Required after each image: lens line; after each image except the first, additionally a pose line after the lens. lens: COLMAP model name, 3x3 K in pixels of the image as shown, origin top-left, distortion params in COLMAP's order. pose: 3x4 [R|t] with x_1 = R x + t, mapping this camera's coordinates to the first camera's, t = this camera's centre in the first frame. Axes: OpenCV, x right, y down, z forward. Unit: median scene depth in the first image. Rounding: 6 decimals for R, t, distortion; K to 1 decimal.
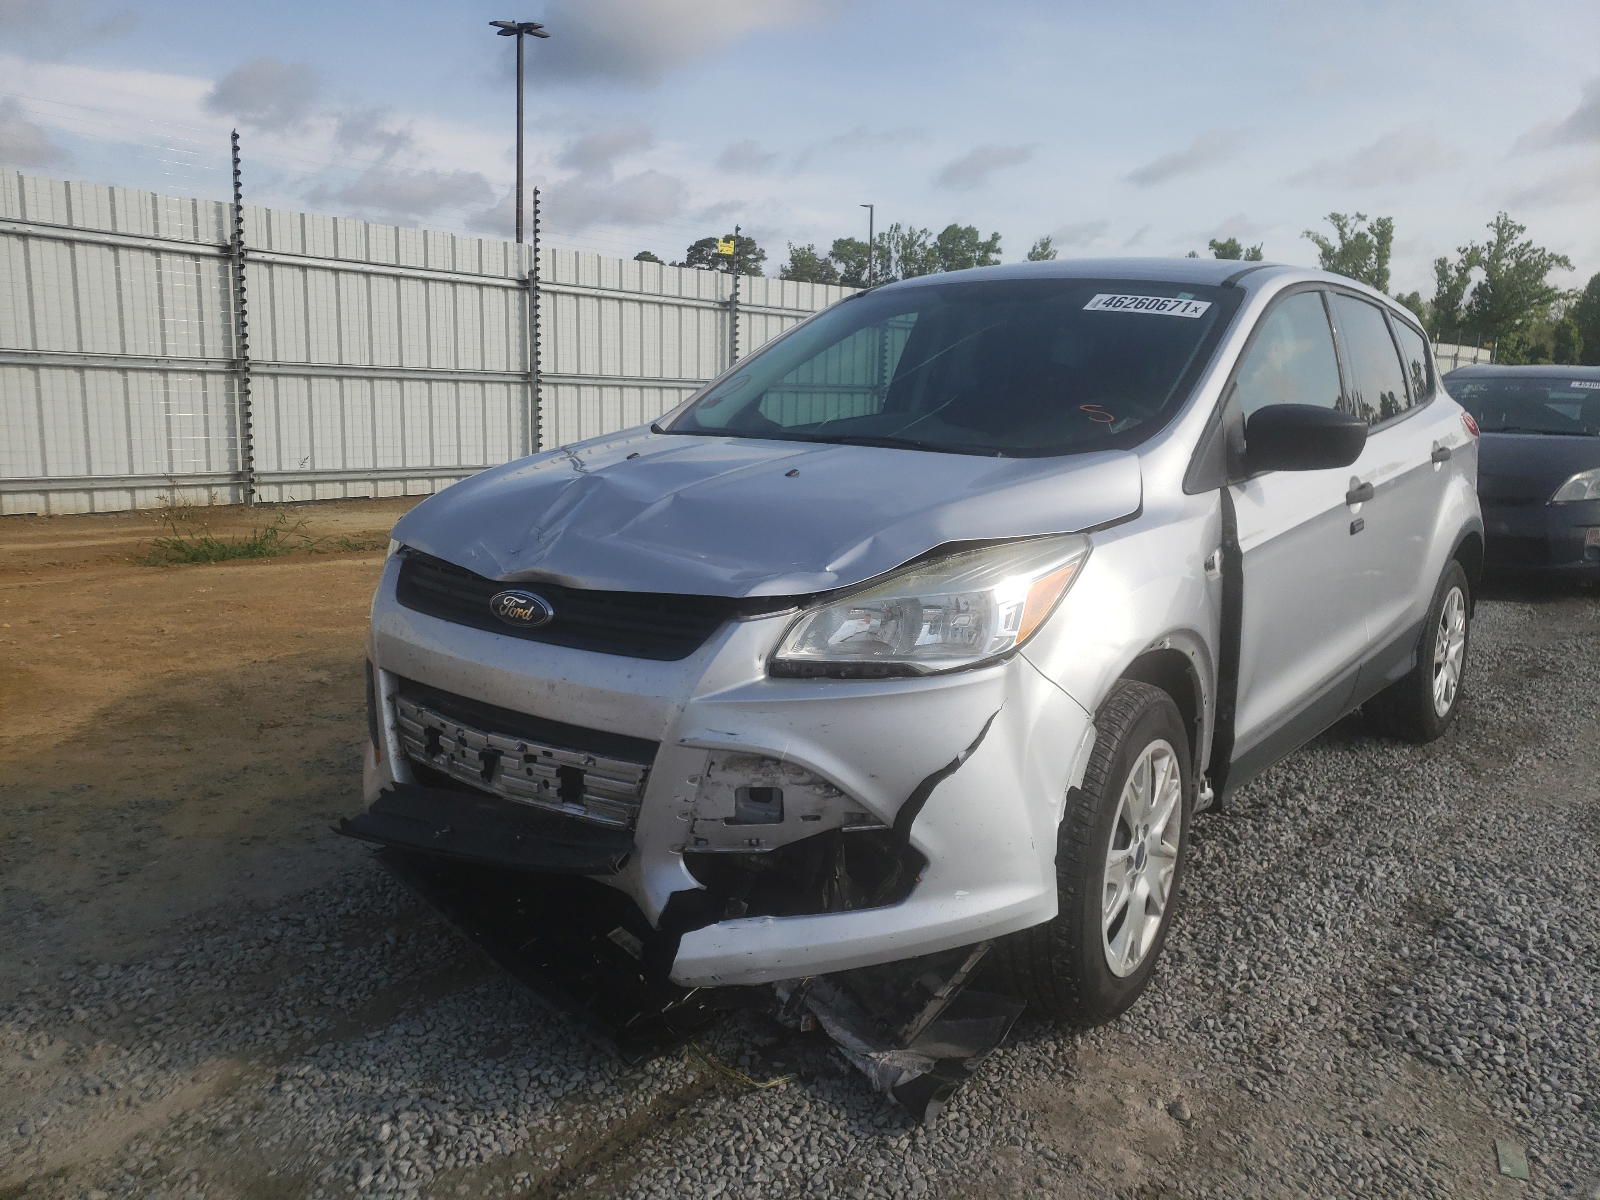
lens RADIAL K [[1228.6, 0, 783.6], [0, 1228.6, 587.7], [0, 0, 1]] dist [0.034455, -0.013146]
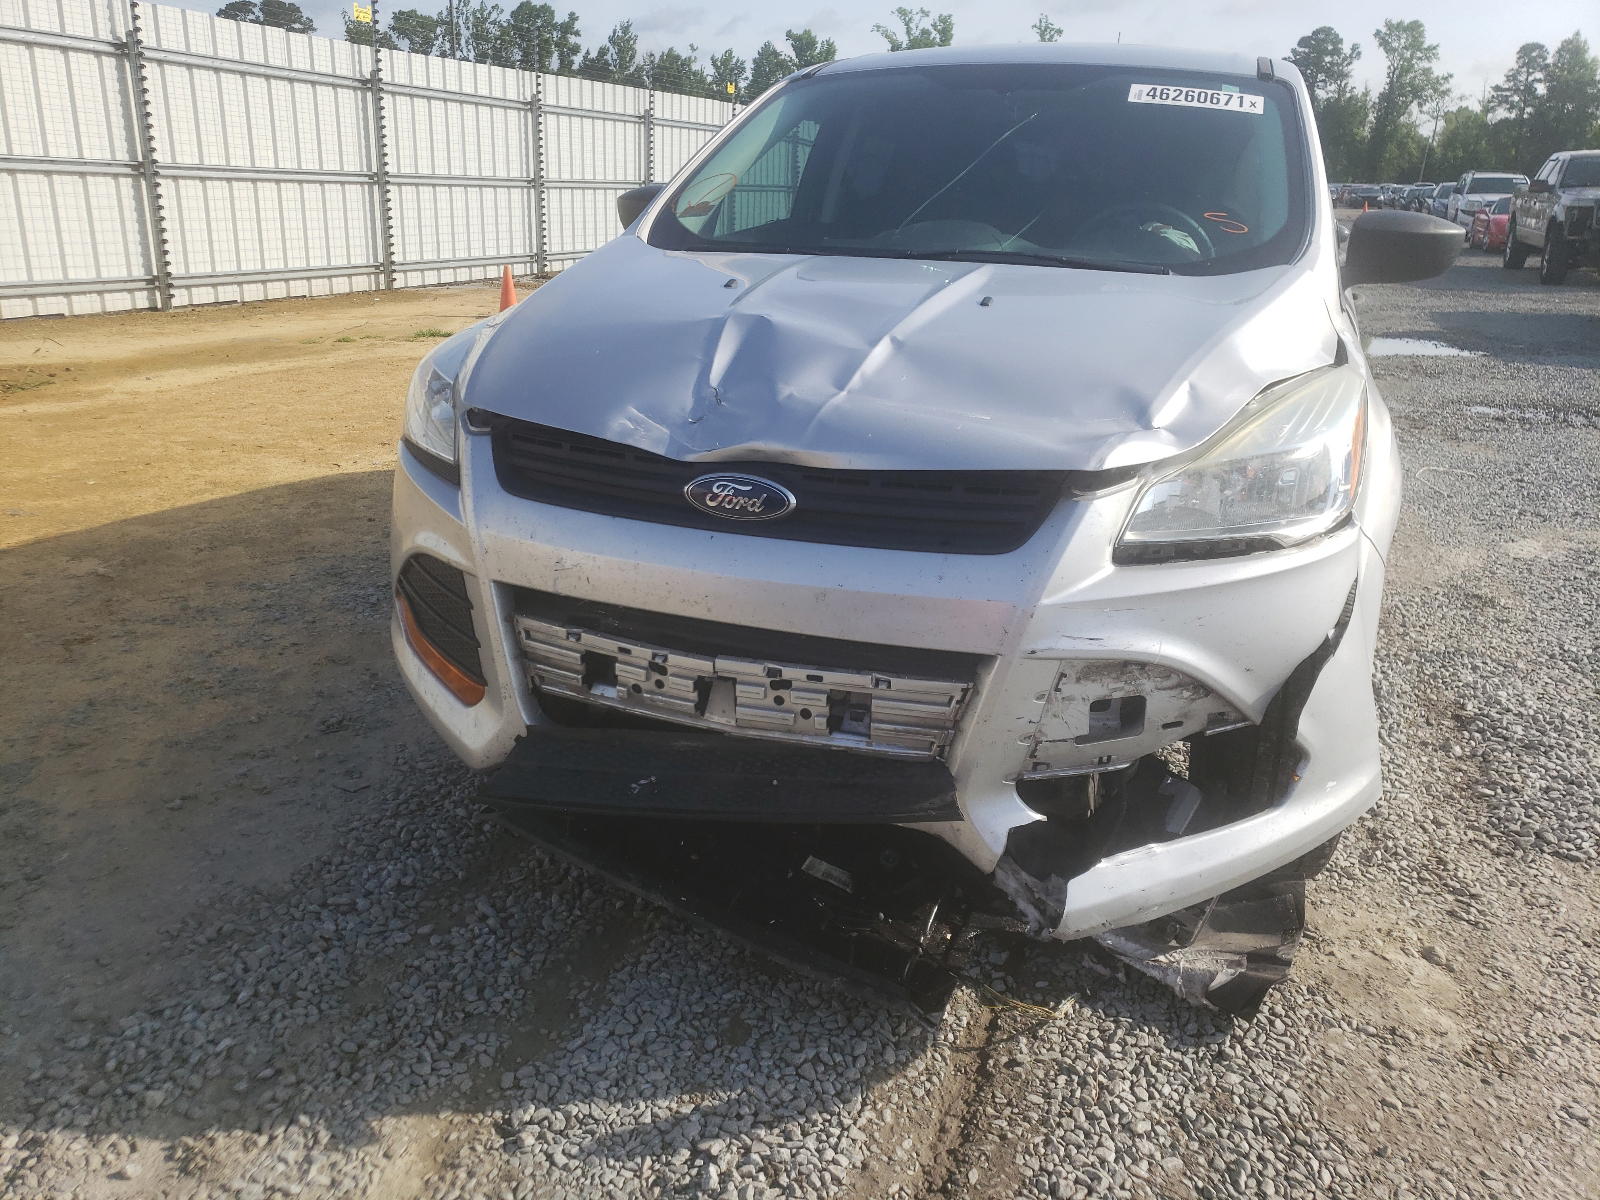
lens RADIAL K [[1228.6, 0, 780.4], [0, 1228.6, 575.9], [0, 0, 1]] dist [0.034455, -0.013146]
pose [[0.950319, -0.092500, 0.297217, -0.418550], [0.047717, 0.986831, 0.154555, -0.050894], [-0.307599, -0.132694, 0.942218, 0.256671]]
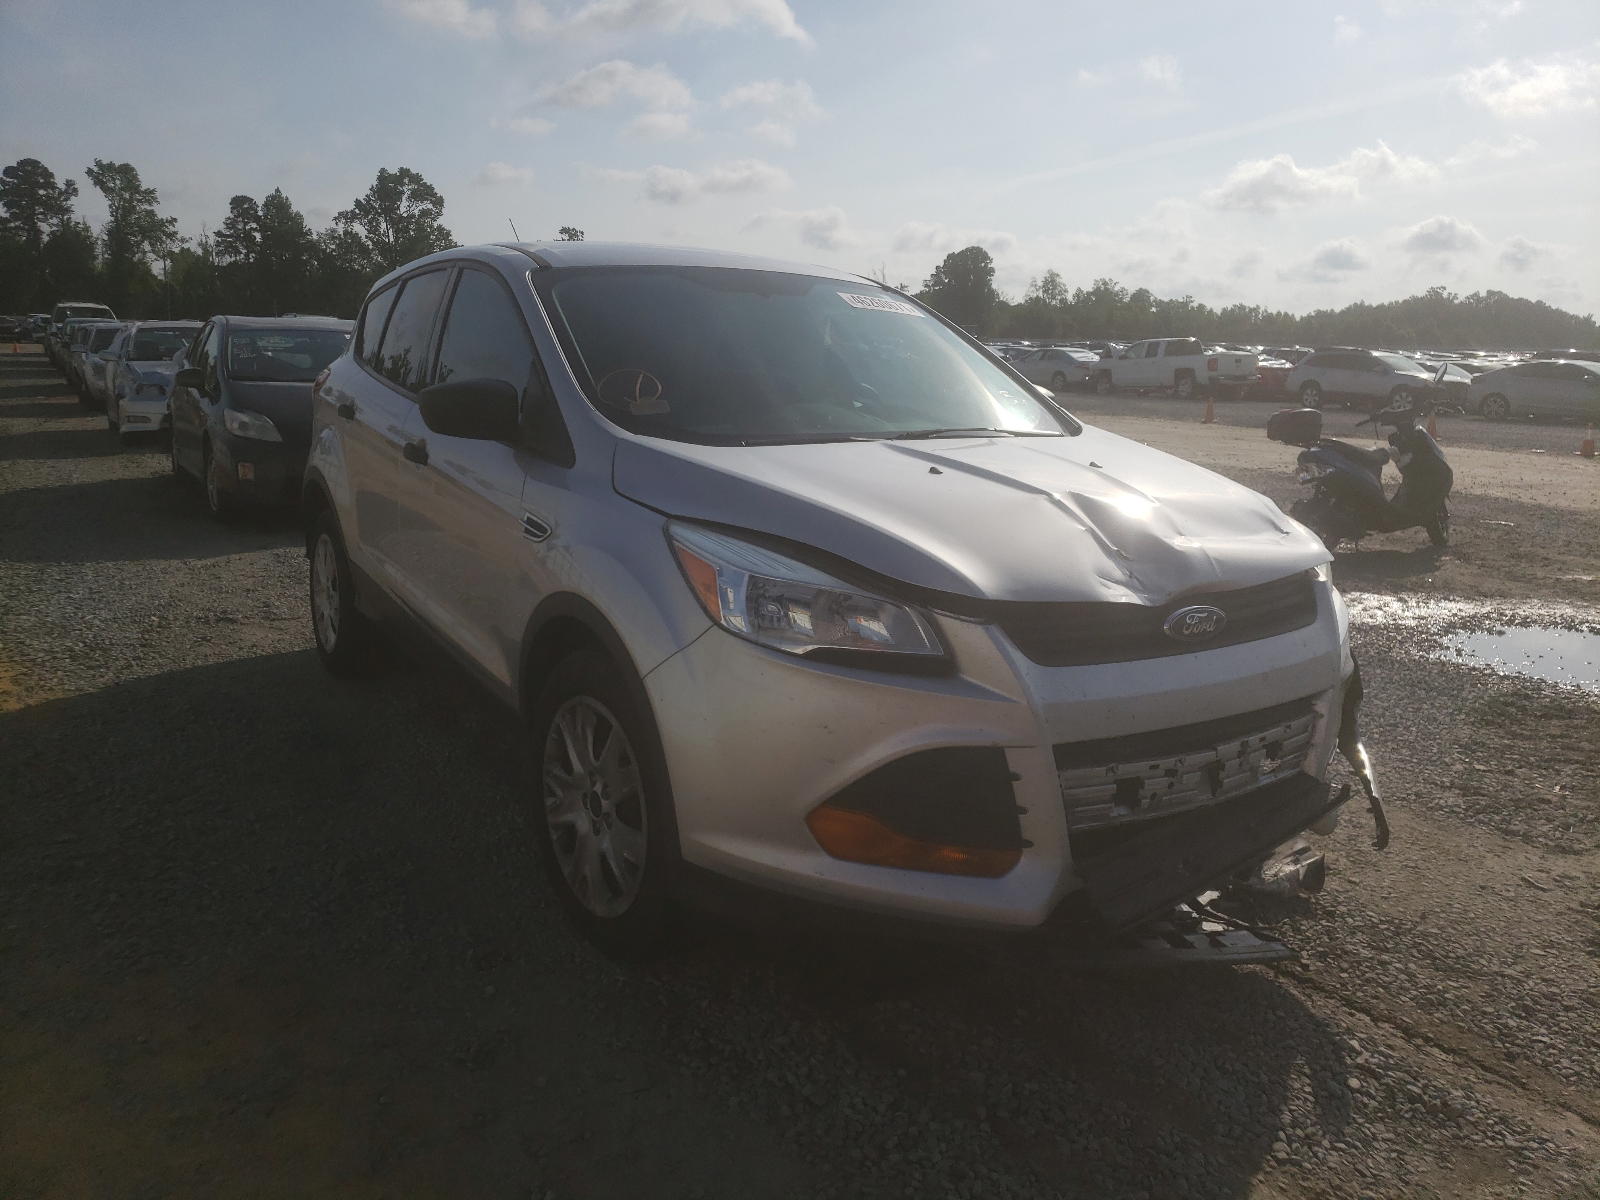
lens RADIAL K [[1228.6, 0, 791.9], [0, 1228.6, 603.3], [0, 0, 1]] dist [0.034455, -0.013146]
pose [[0.338293, -0.210525, 0.917190, -1.250308], [0.150459, 0.974216, 0.168120, -0.219733], [-0.928935, 0.081126, 0.361246, 0.930675]]
